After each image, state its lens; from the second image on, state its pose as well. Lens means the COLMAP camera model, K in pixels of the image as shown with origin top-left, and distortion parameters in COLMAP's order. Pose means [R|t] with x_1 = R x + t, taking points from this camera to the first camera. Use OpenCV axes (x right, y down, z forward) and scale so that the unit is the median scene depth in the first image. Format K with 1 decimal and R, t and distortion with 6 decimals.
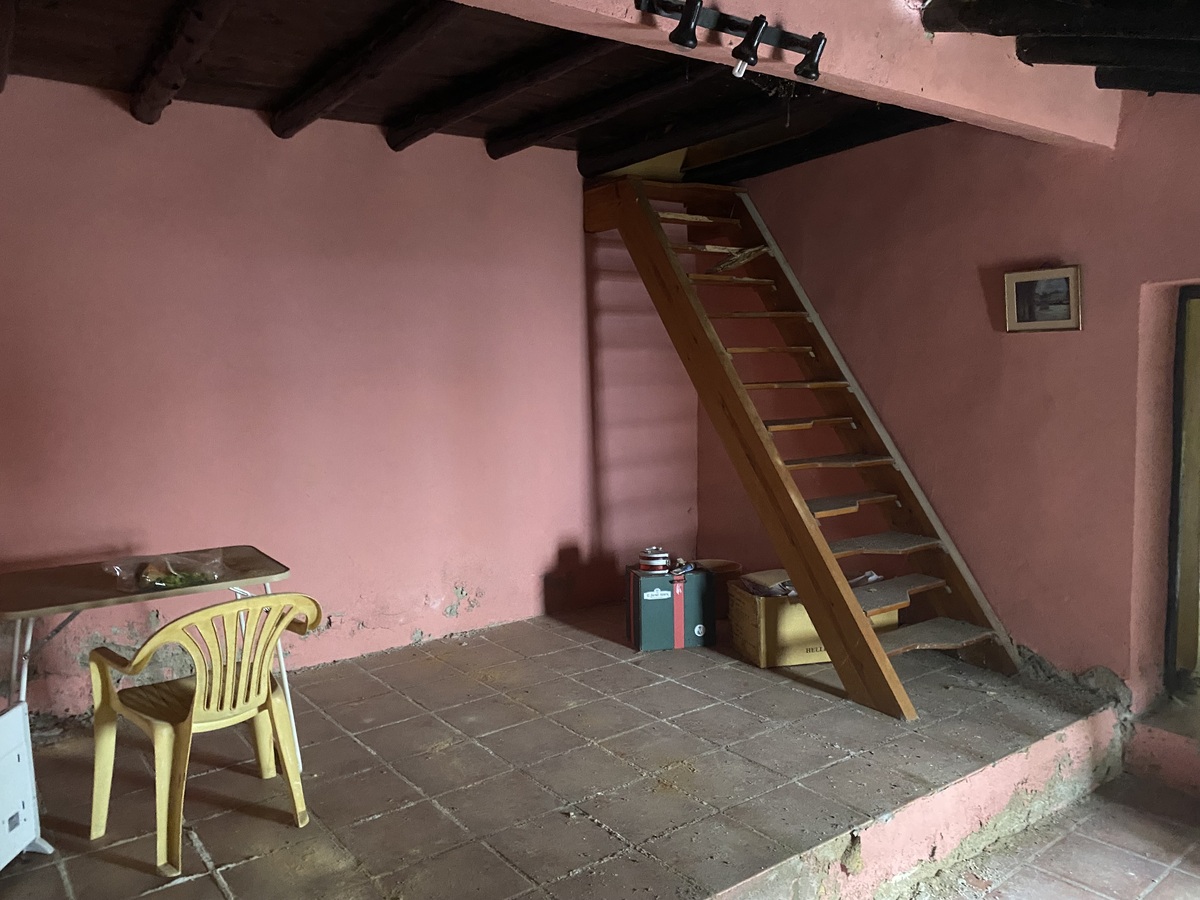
lens RADIAL K [[919.3, 0, 600.0], [0, 919.3, 450.0], [0, 0, 1]] dist [-0.017803, -0.008015]
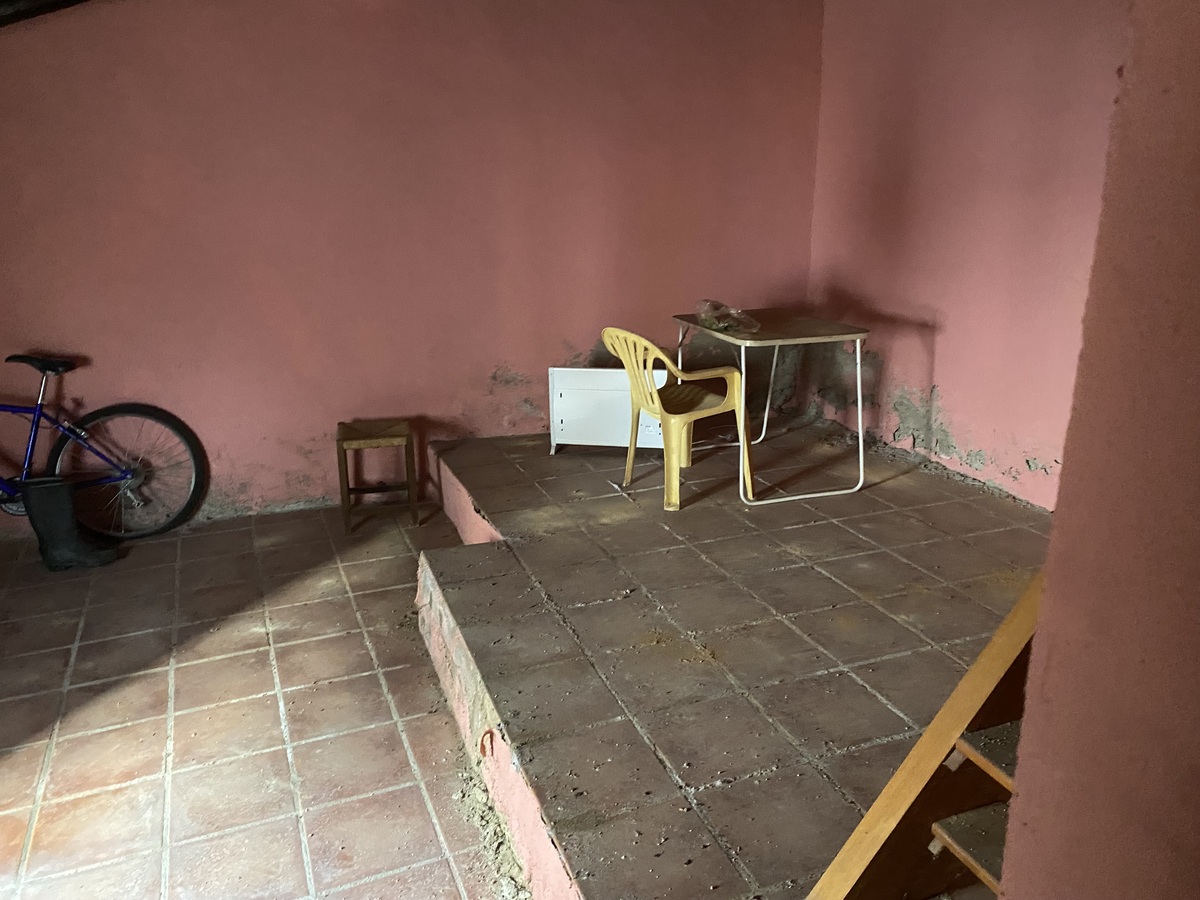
lens RADIAL K [[929.4, 0, 606.5], [0, 929.4, 444.4], [0, 0, 1]] dist [0.049328, -0.038392]
pose [[-0.267031, 0.293714, -0.917838, 0.858925], [-0.080654, 0.942270, 0.324997, -0.117853], [0.960307, 0.160812, -0.227926, 1.087703]]
